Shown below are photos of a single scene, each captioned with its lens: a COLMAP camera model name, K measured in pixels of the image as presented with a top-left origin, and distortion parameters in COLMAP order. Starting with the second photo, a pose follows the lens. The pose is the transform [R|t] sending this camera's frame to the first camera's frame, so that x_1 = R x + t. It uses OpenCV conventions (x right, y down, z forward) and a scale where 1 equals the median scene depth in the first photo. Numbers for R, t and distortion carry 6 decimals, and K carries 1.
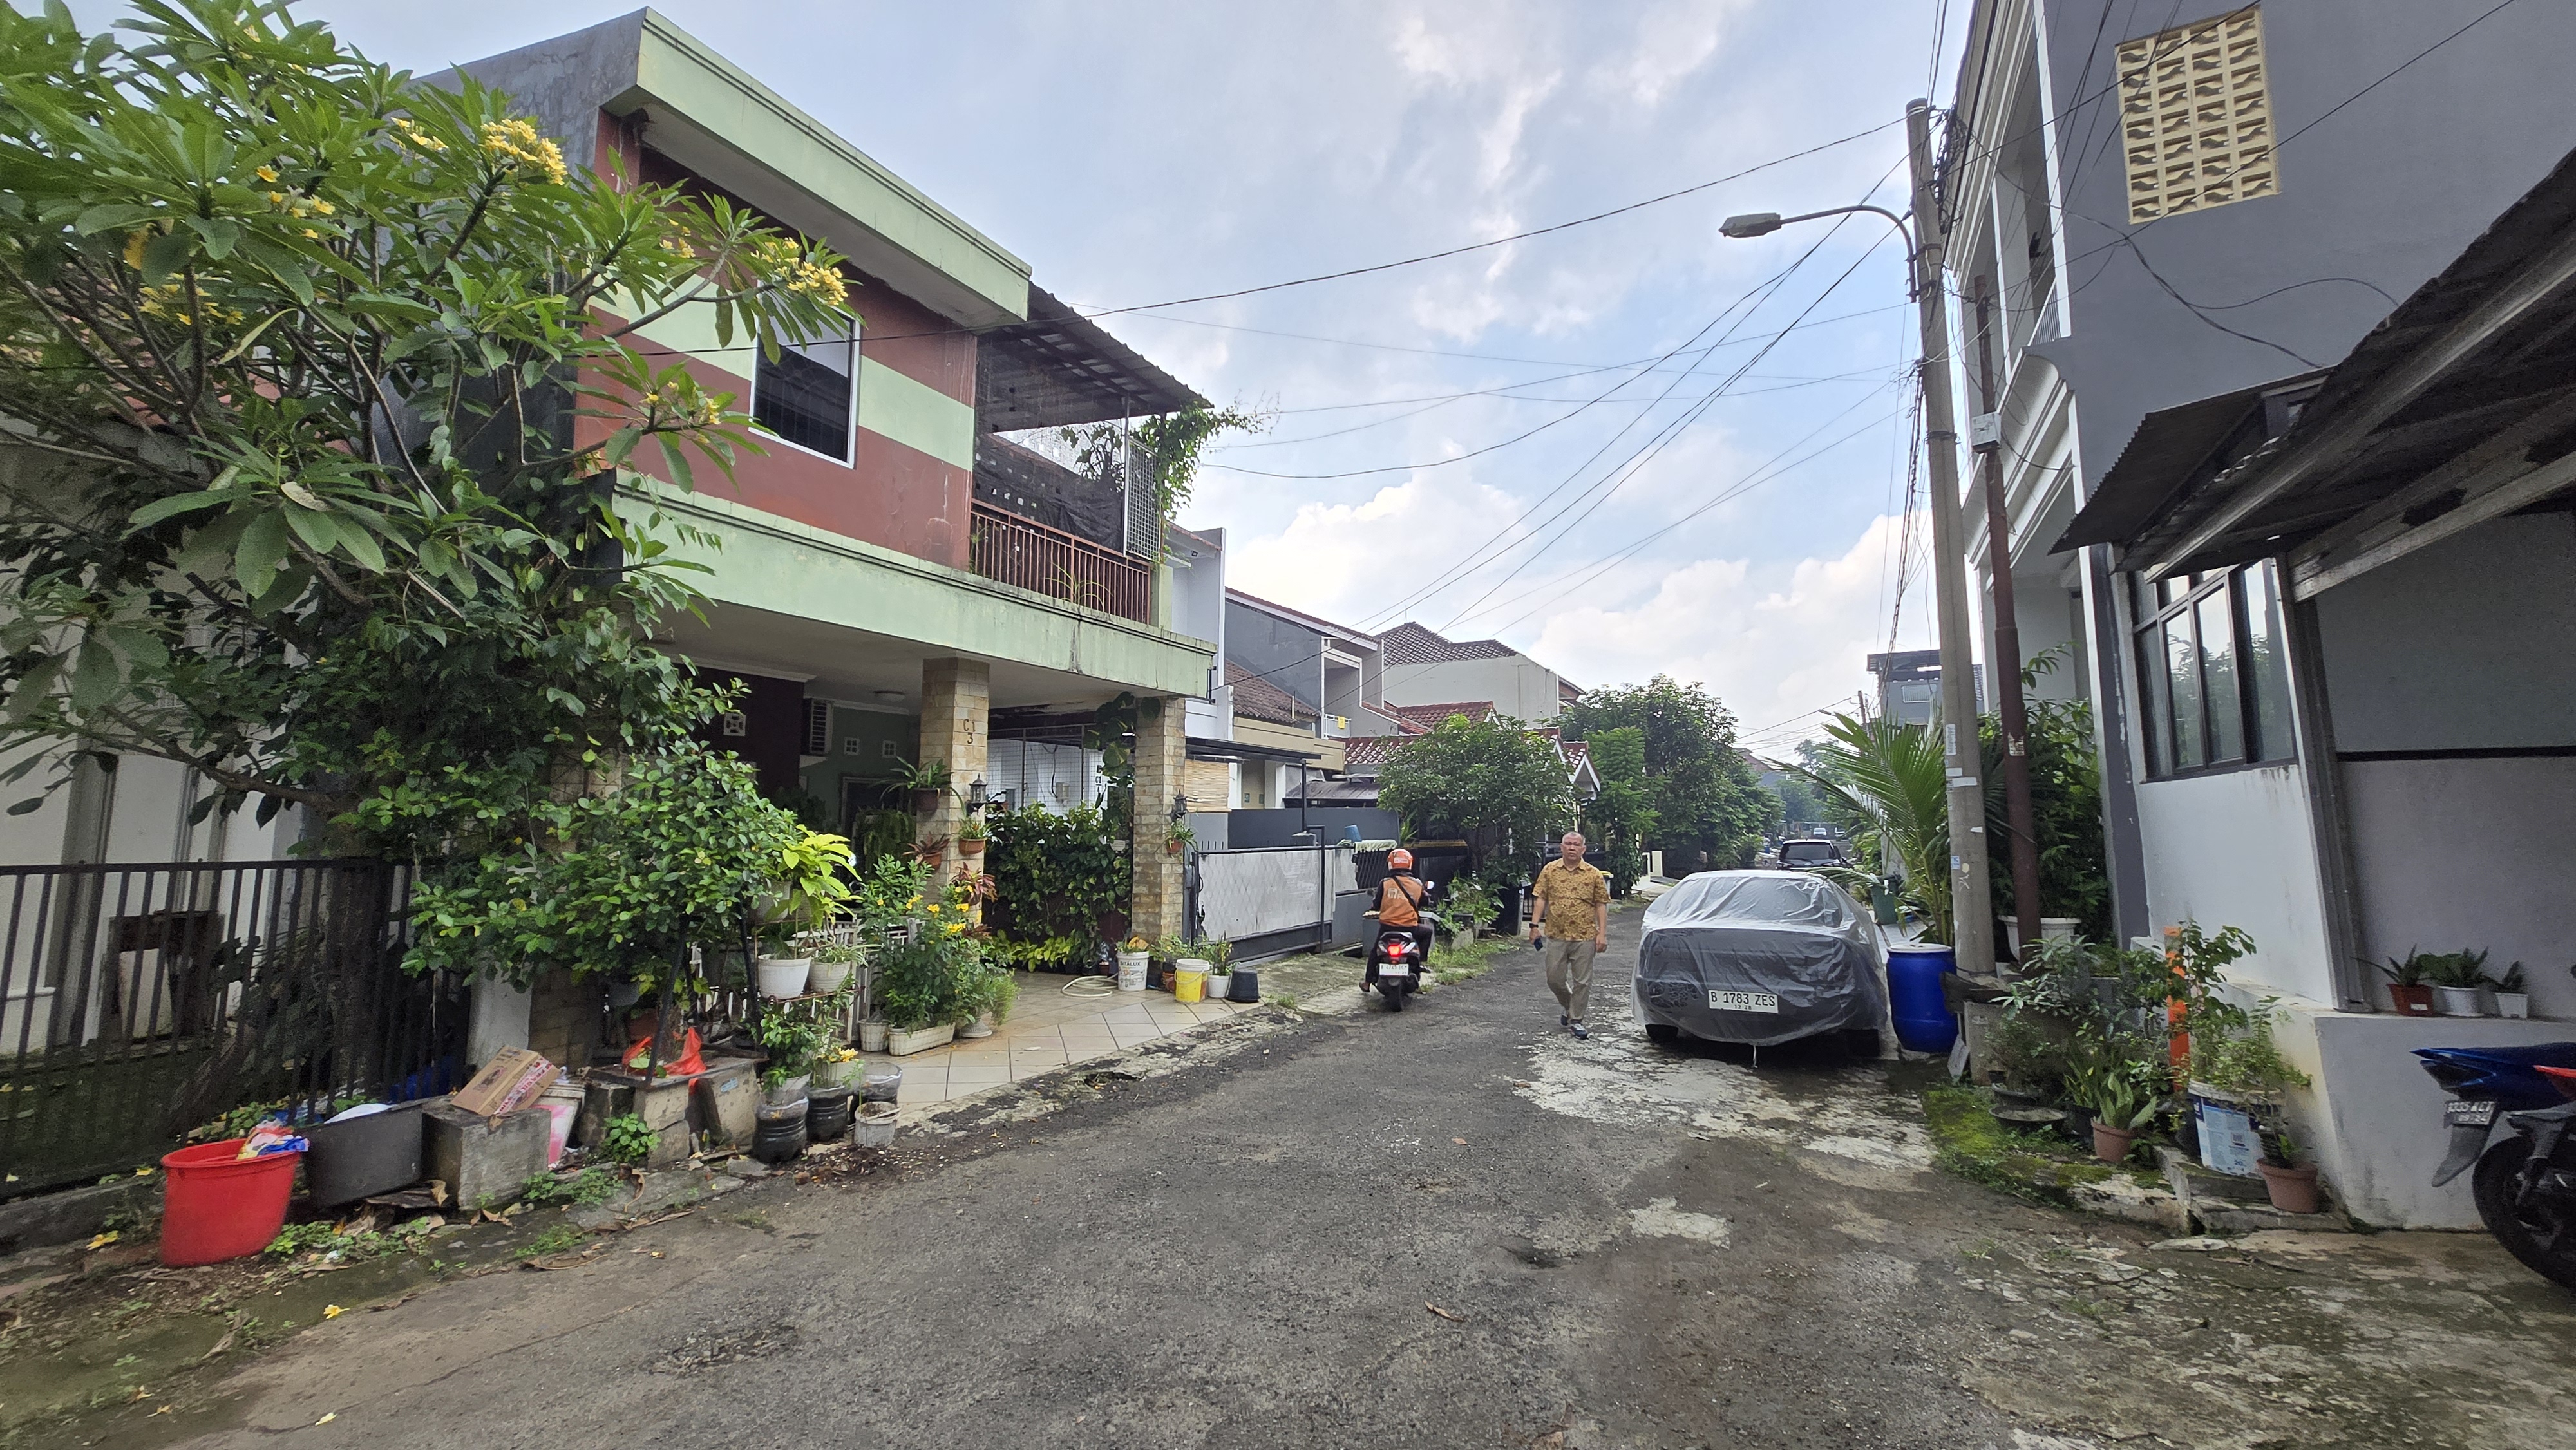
lens RADIAL K [[1009.2, 0, 1305.1], [0, 1009.2, 717.1], [0, 0, 1]] dist [0.009348, -0.003821]
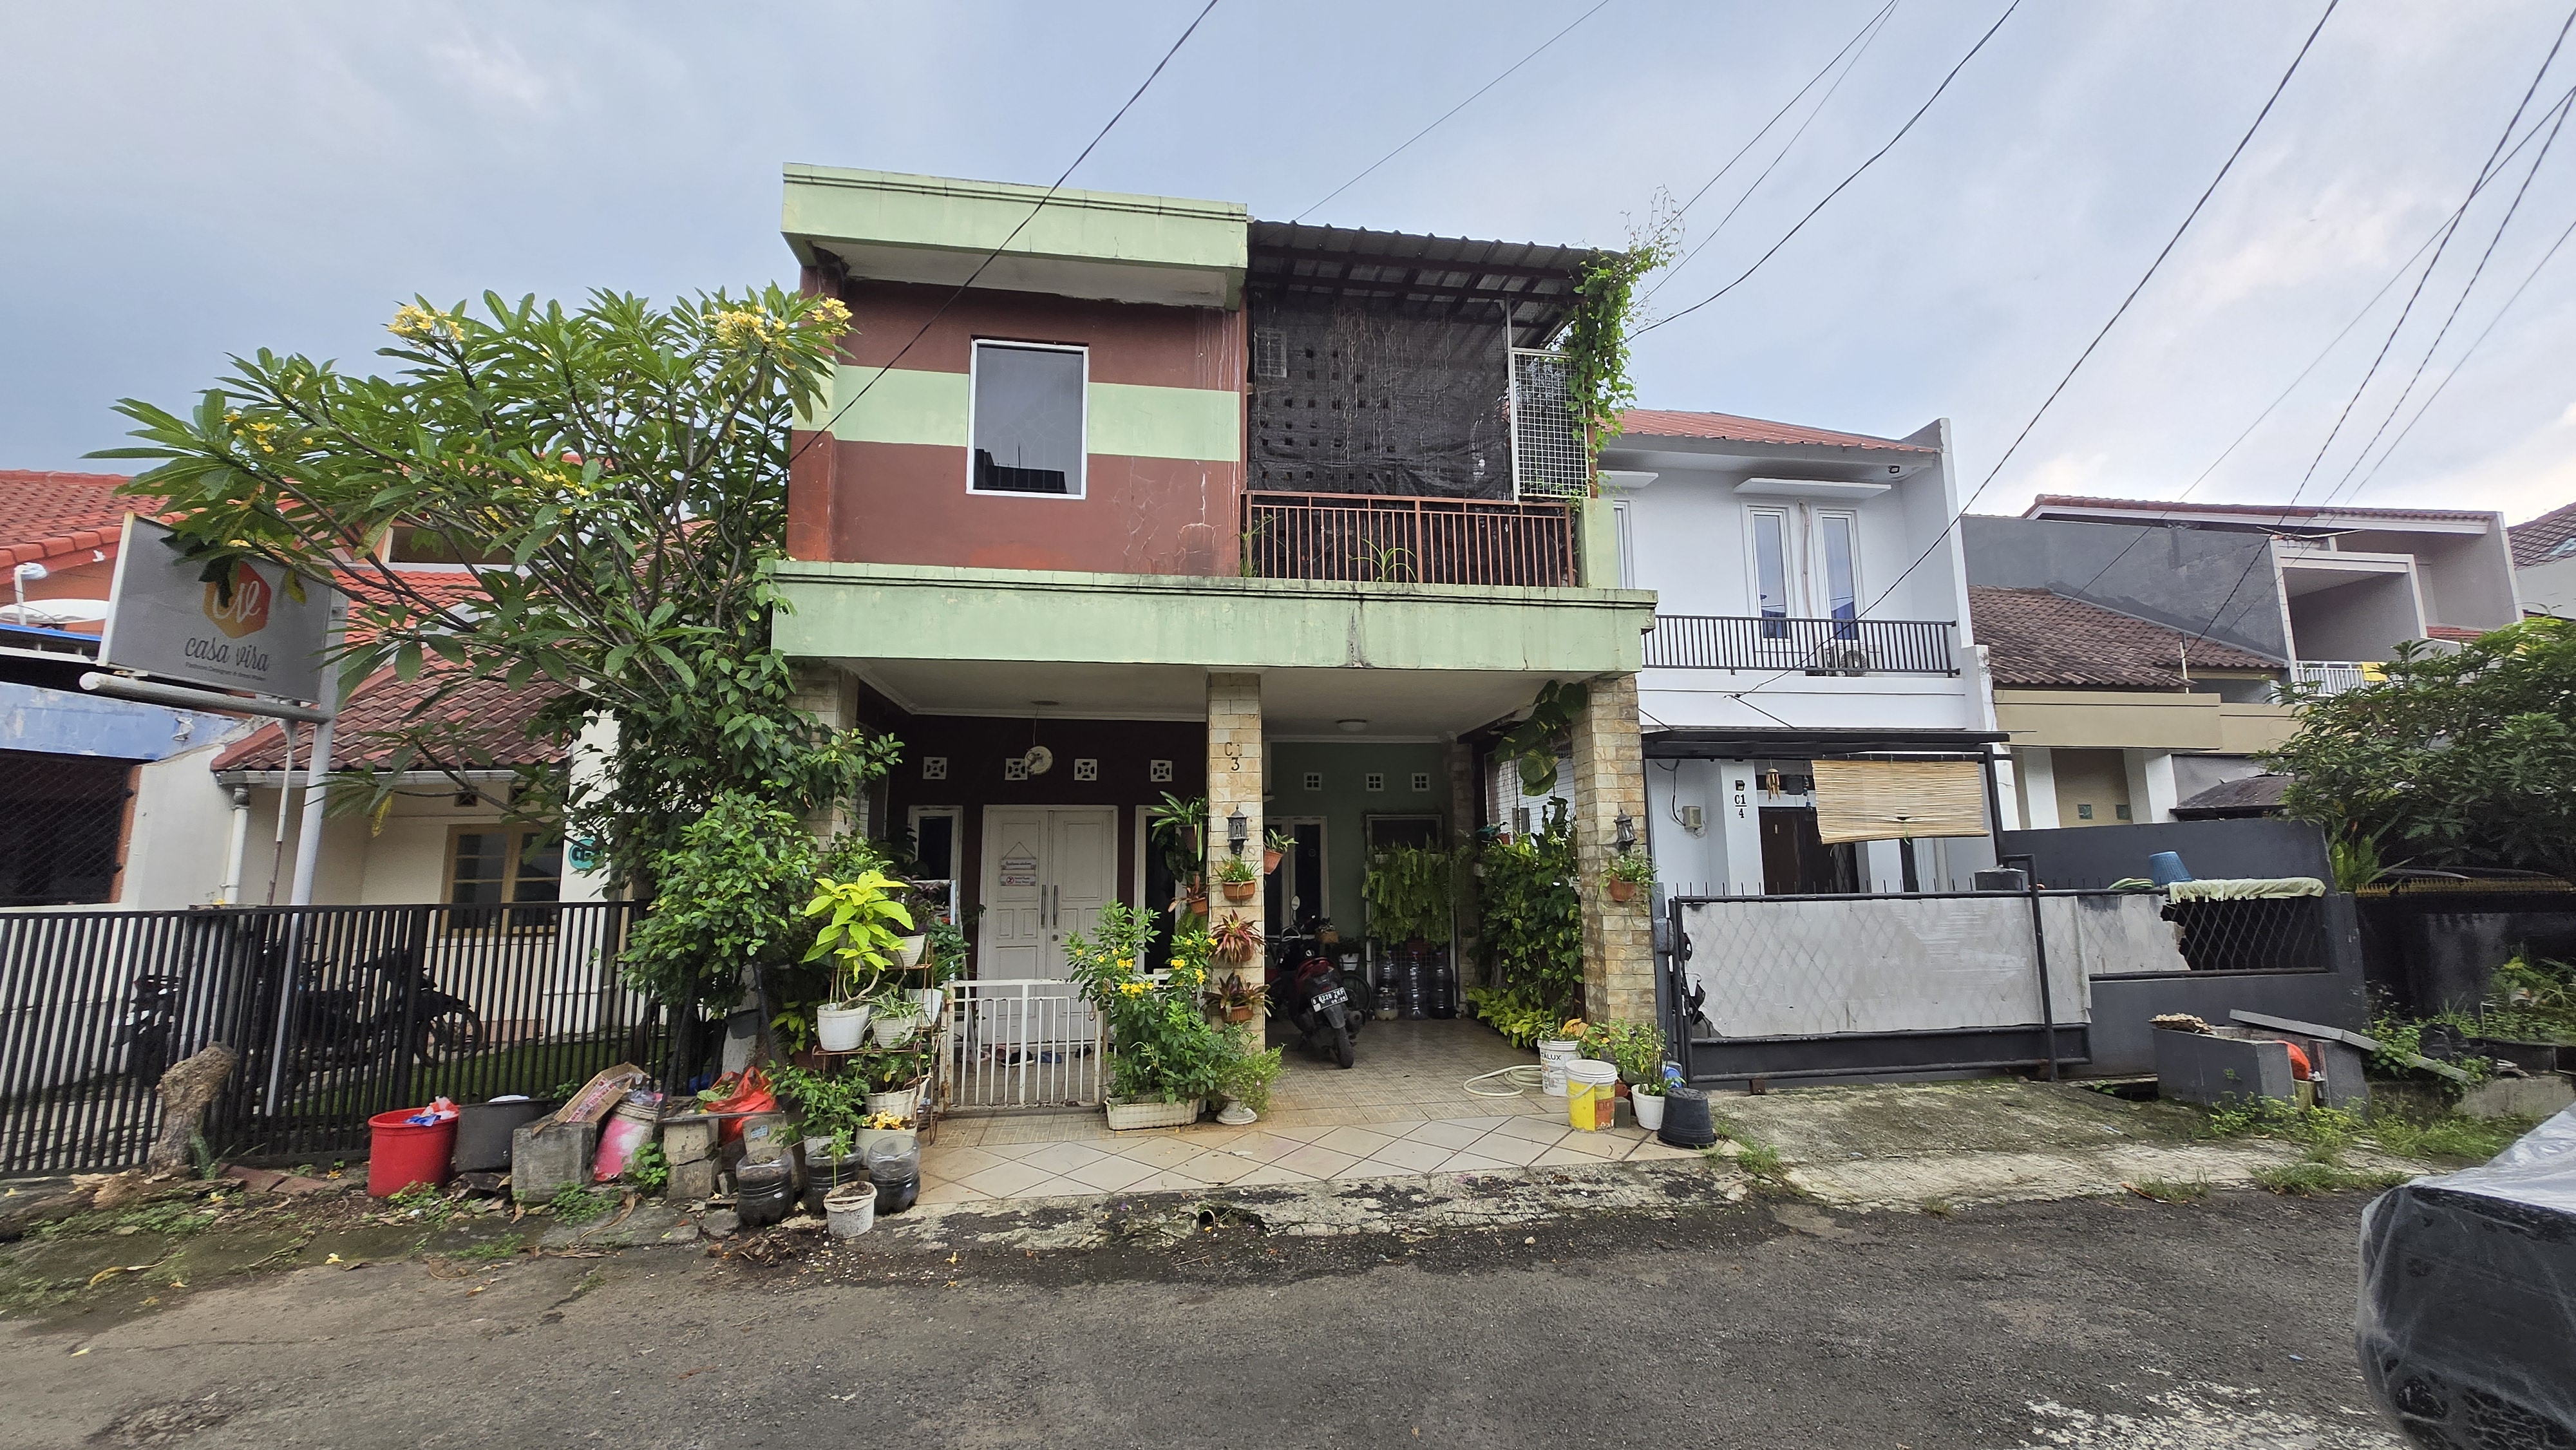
lens RADIAL K [[1005.7, 0, 1300.3], [0, 1005.7, 717.0], [0, 0, 1]] dist [0.005908, -0.001878]
pose [[0.603167, -0.128011, -0.787275, 0.377632], [0.100643, 0.991363, -0.084089, 0.058918], [0.791240, -0.028514, 0.610841, 0.522729]]
